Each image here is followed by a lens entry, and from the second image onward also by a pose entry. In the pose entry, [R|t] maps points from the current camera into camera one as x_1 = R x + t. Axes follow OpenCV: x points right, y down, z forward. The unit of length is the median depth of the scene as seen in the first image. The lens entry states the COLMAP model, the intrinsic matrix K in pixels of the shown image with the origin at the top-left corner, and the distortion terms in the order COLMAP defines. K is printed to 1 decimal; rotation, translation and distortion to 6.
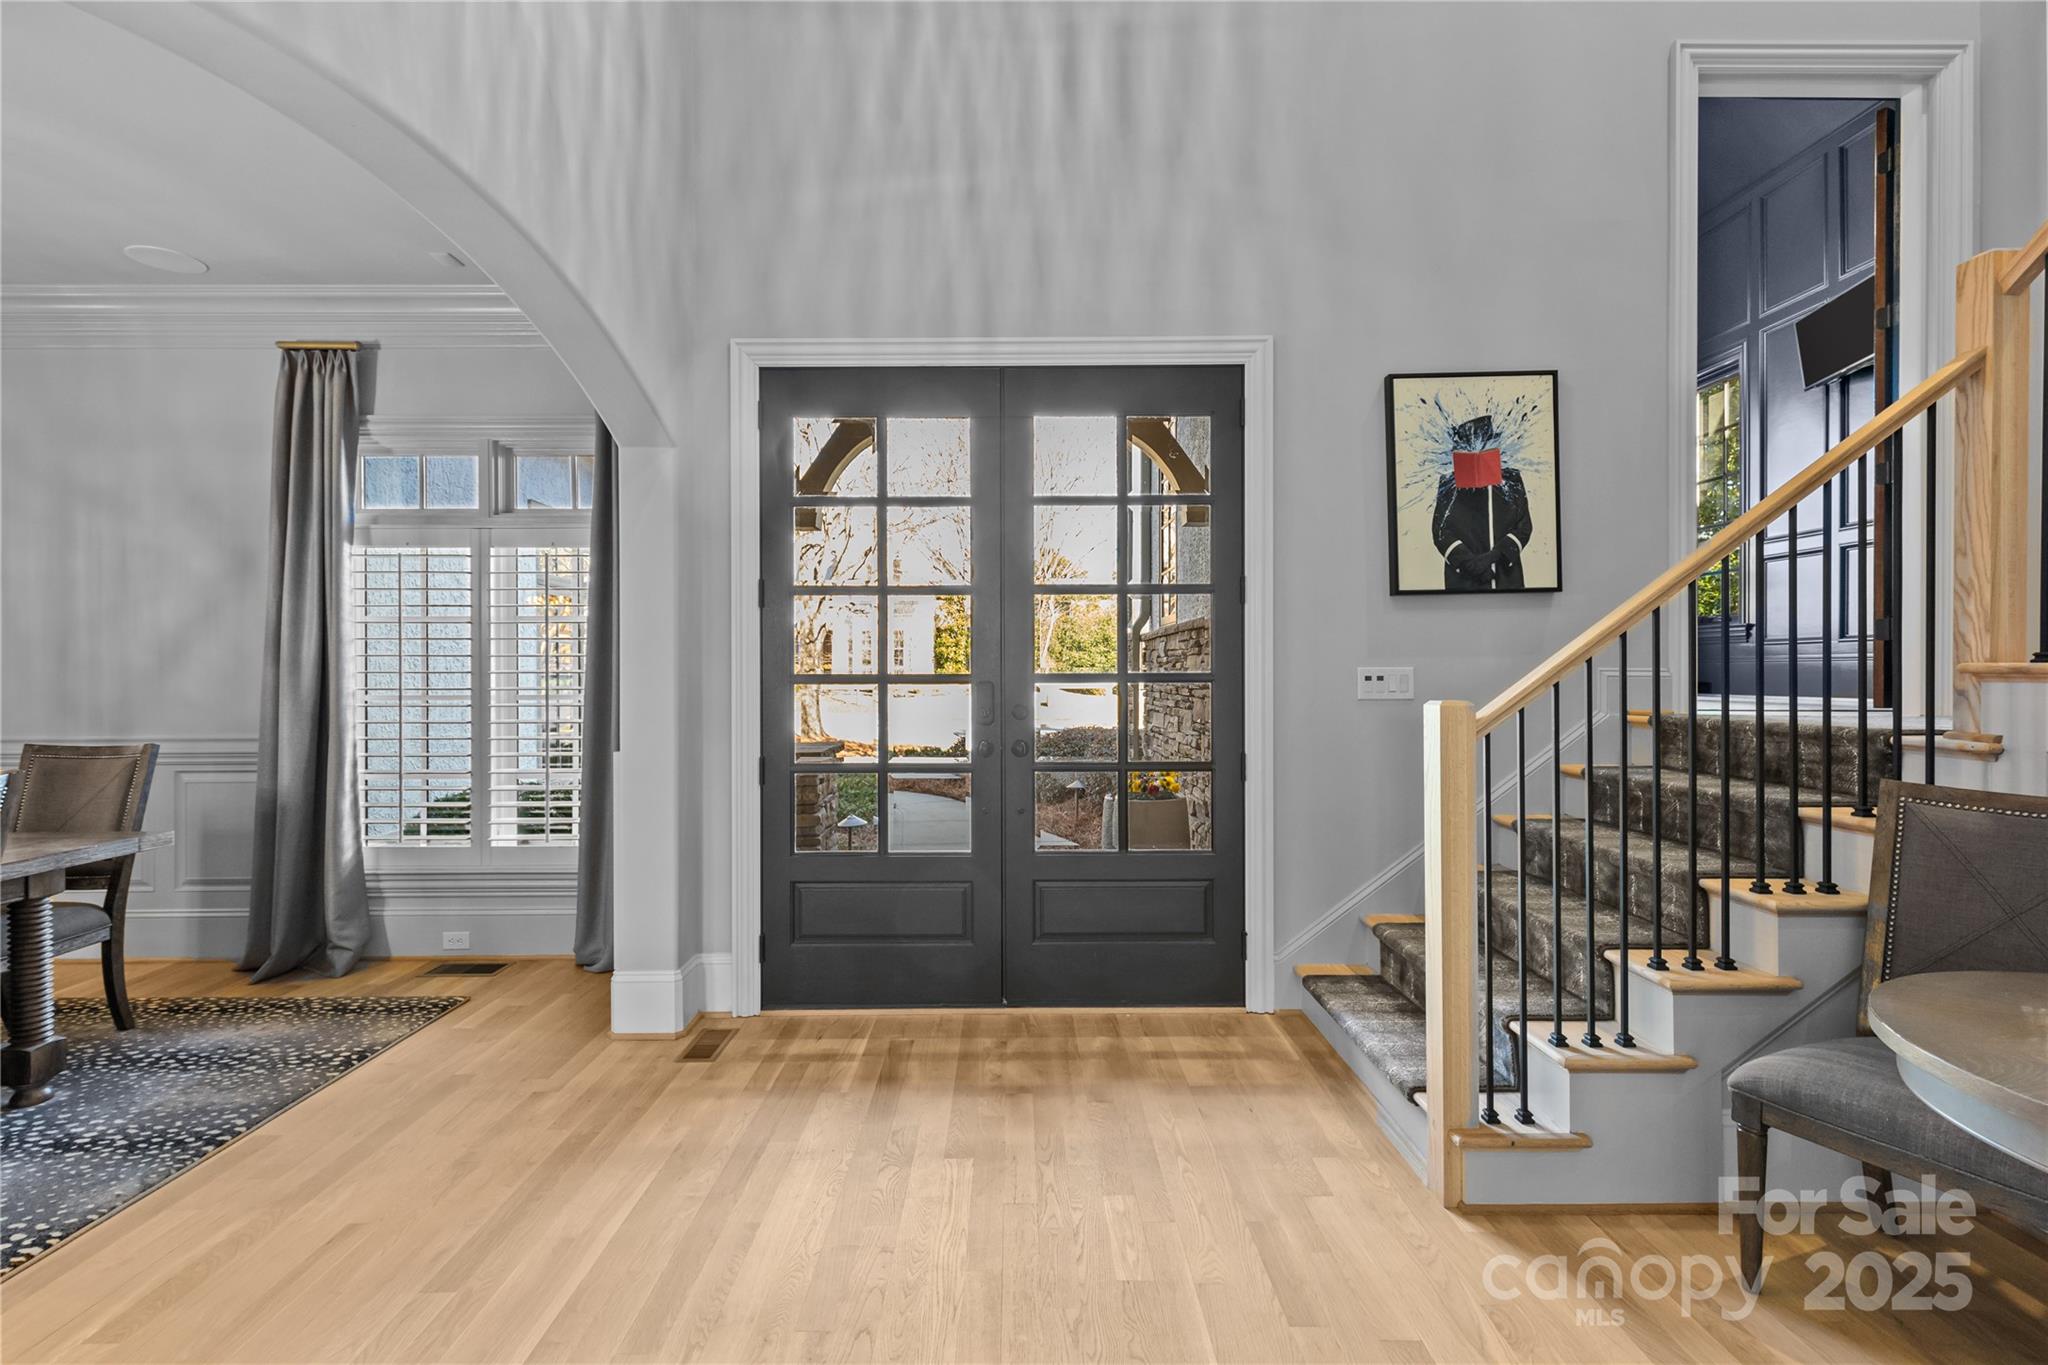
lens RADIAL K [[914.3, 0, 1015.9], [0, 914.3, 676.3], [0, 0, 1]] dist [0.010137, -0.002109]
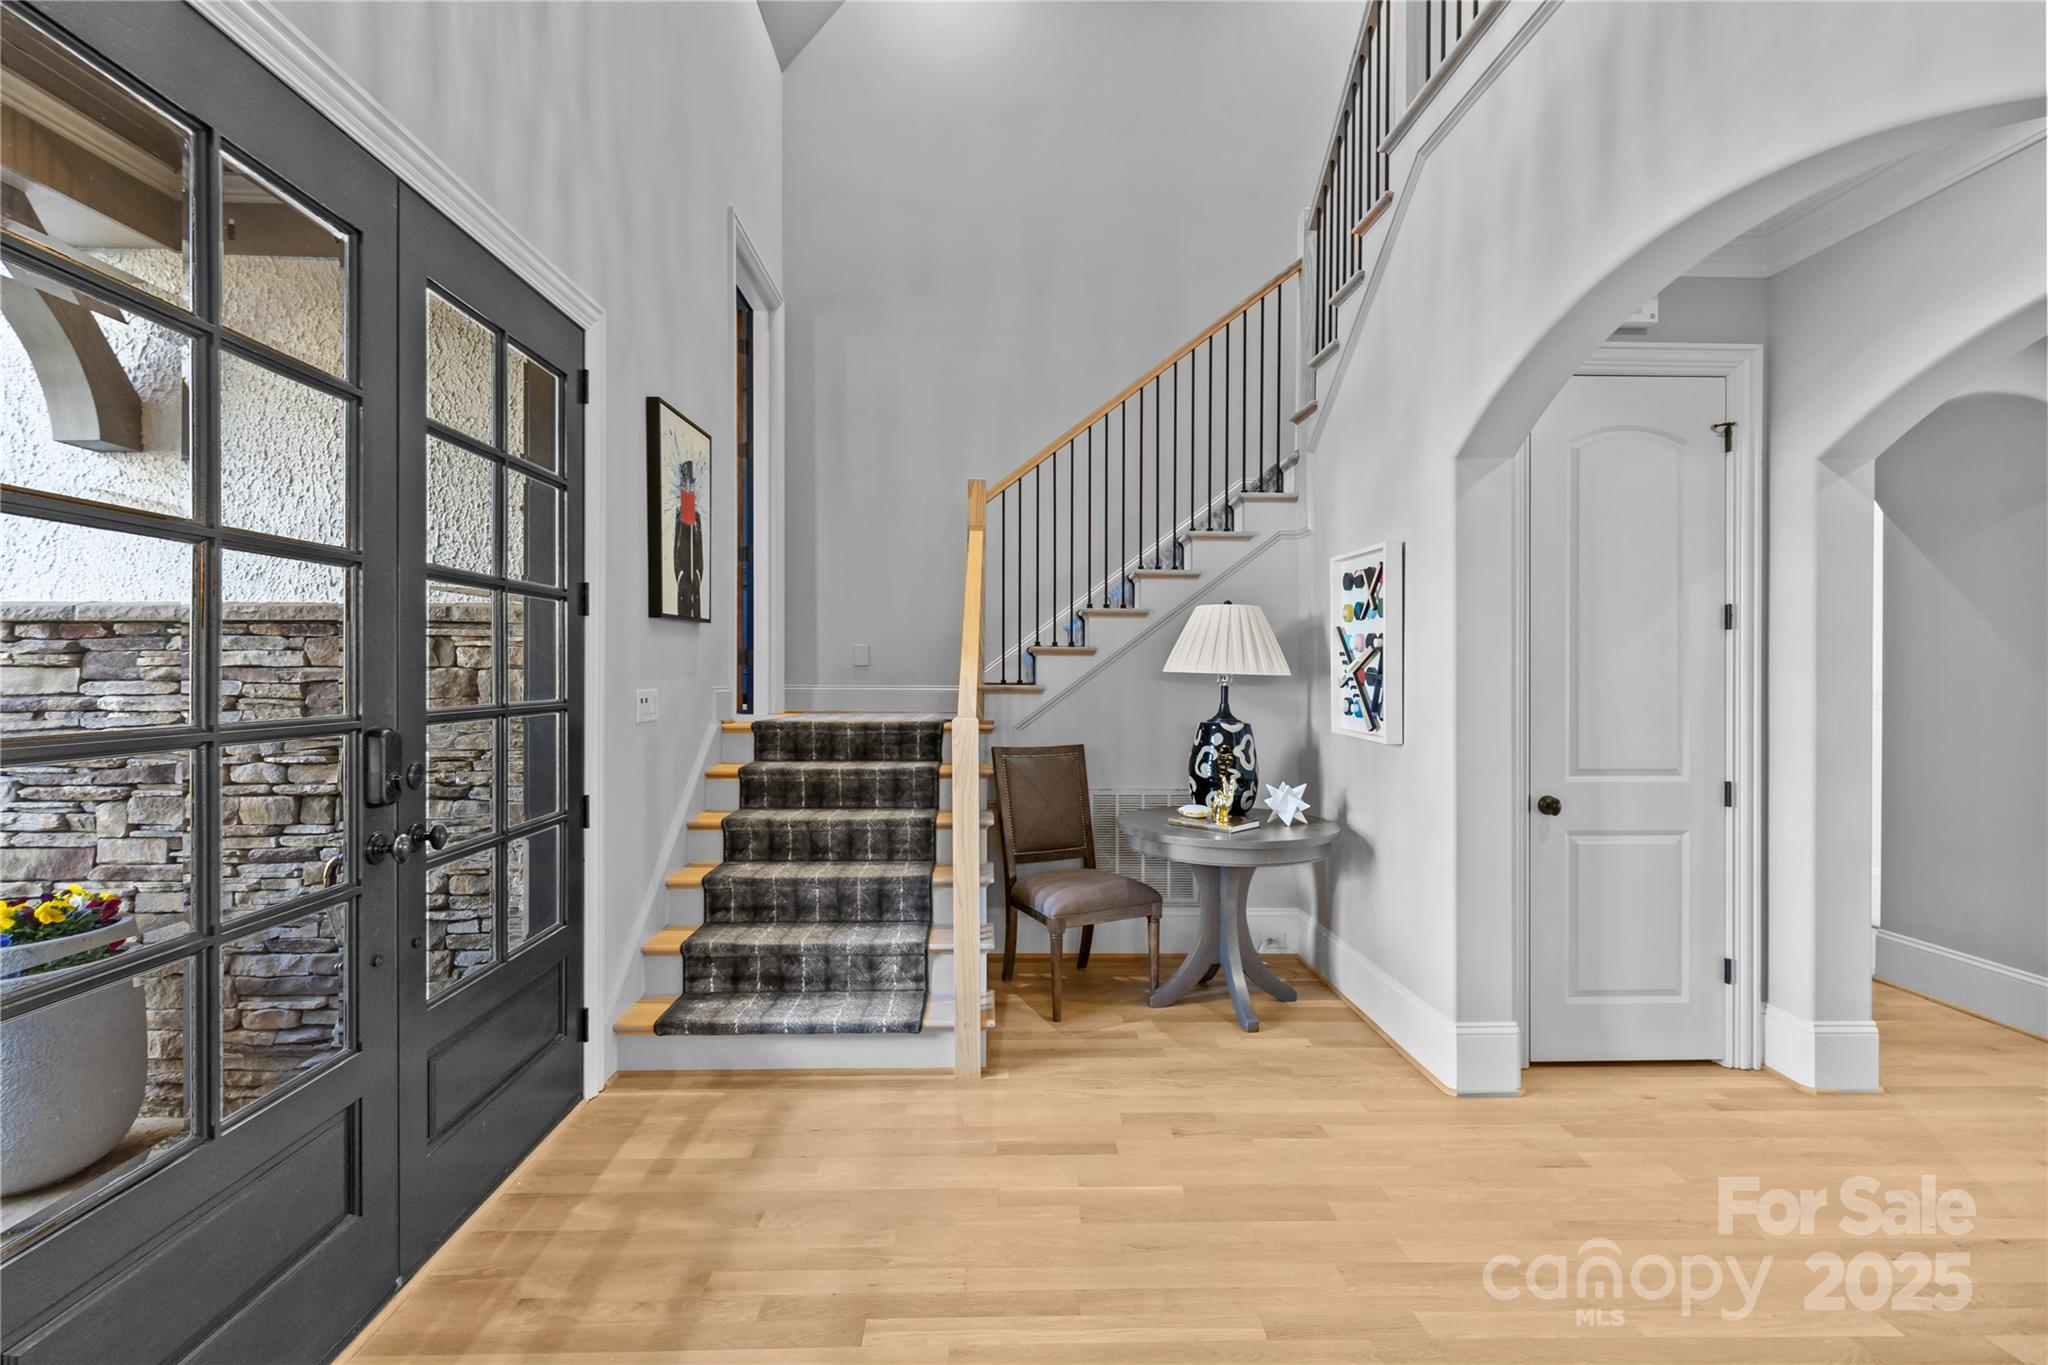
lens RADIAL K [[914.3, 0, 1015.8], [0, 914.3, 675.7], [0, 0, 1]] dist [0.010137, -0.002109]
pose [[-0.018973, -0.003286, 0.999815, -0.596429], [0.003866, 0.999987, 0.003360, -0.026335], [-0.999813, 0.003929, -0.018960, 0.621293]]
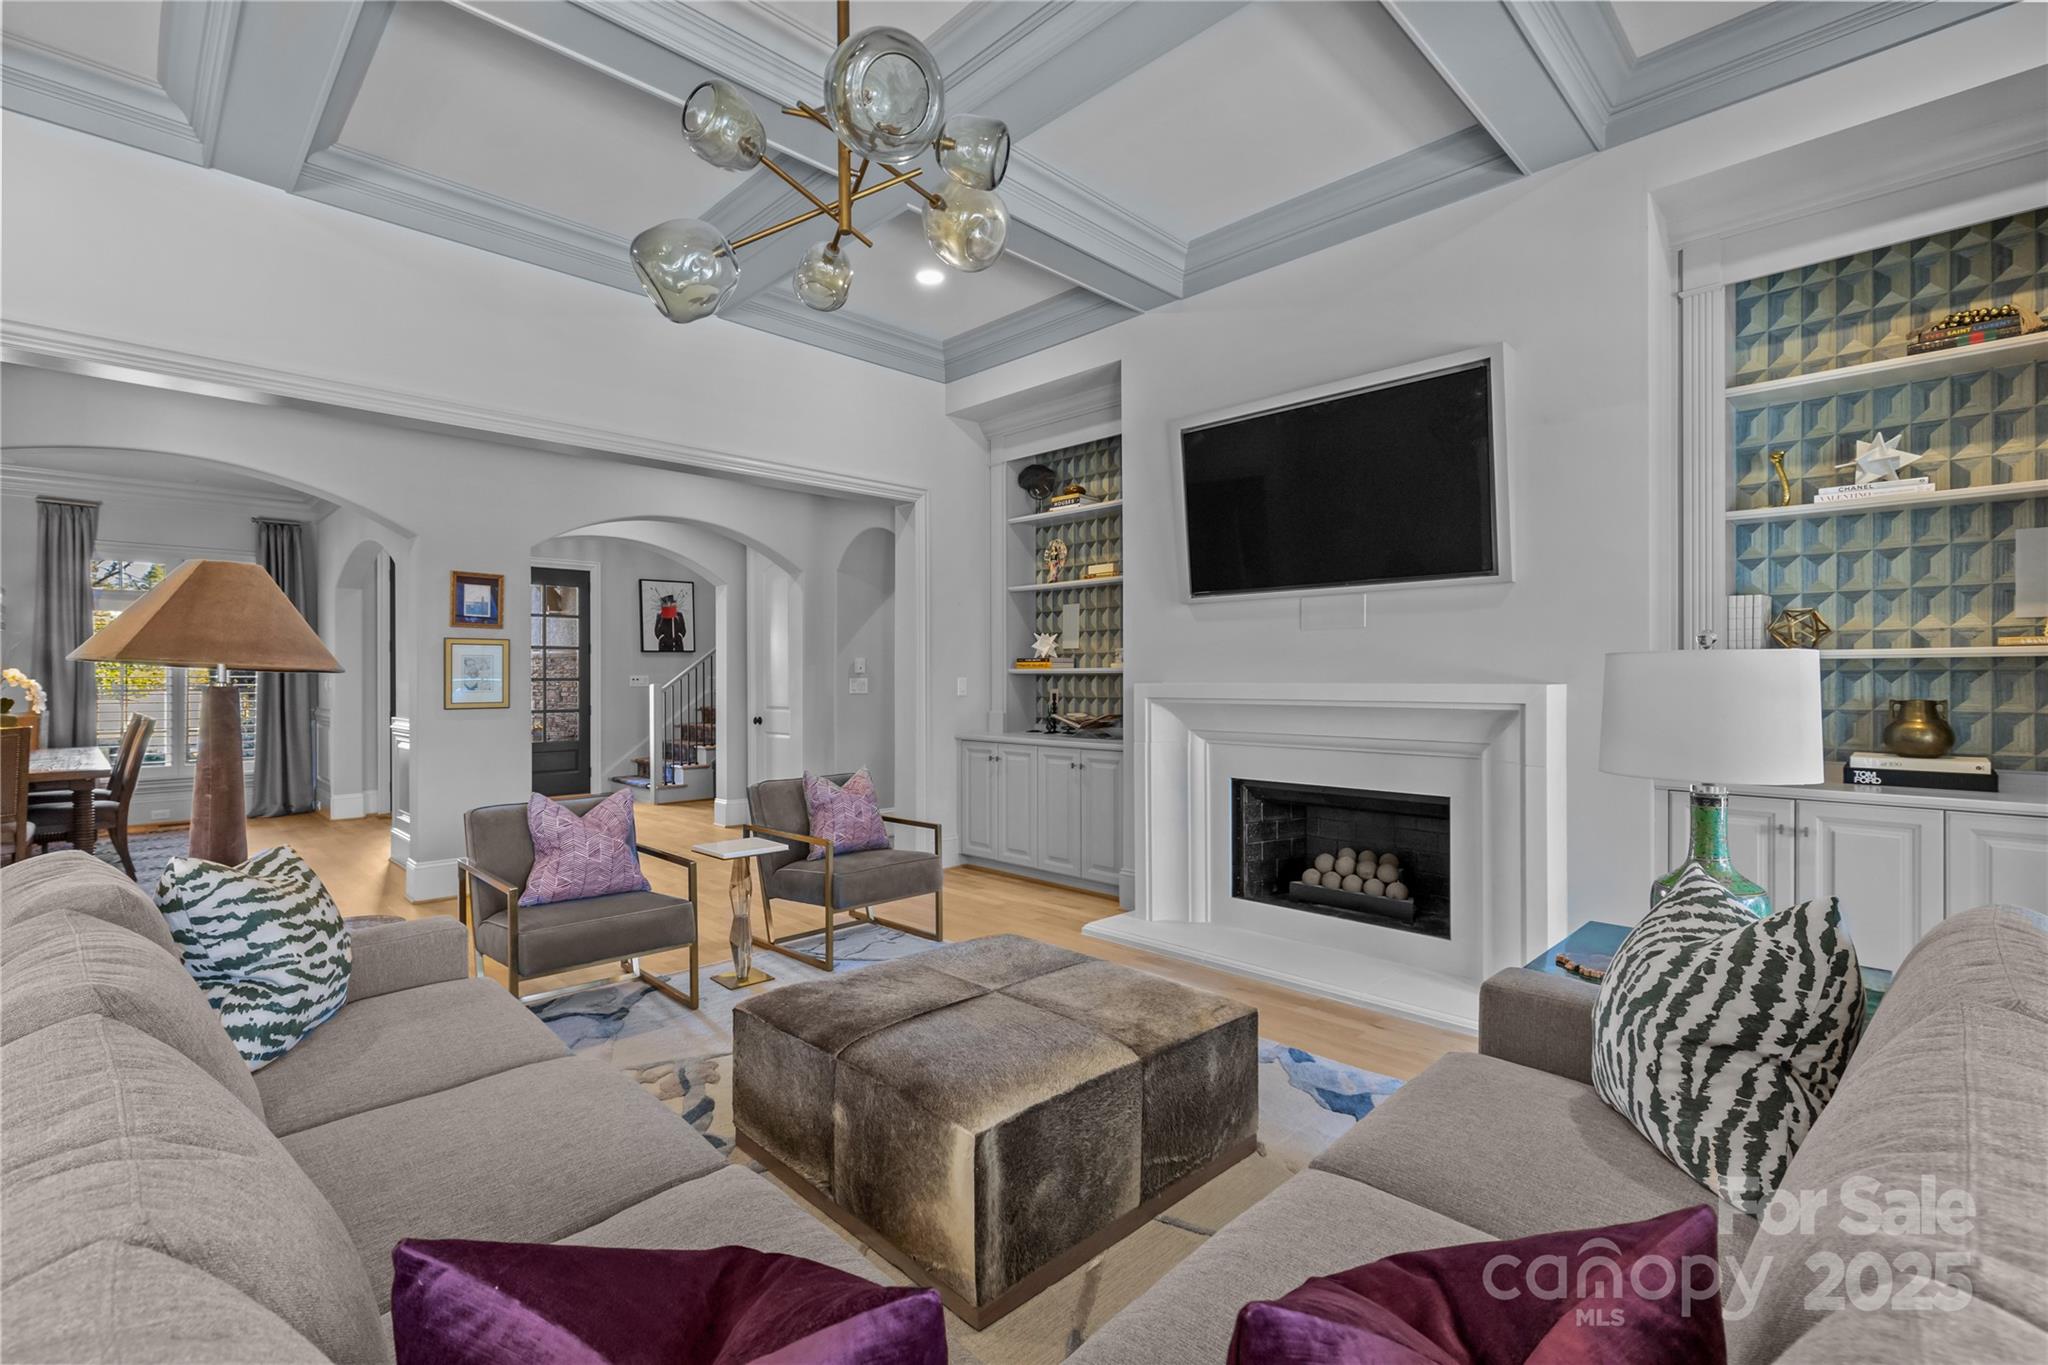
lens RADIAL K [[914.3, 0, 1028.2], [0, 914.3, 687.6], [0, 0, 1]] dist [0.010137, -0.002109]
pose [[0.703100, -0.004783, 0.711075, -0.835178], [0.000409, 0.999980, 0.006322, 0.010900], [-0.711091, -0.004154, 0.703088, -2.017129]]
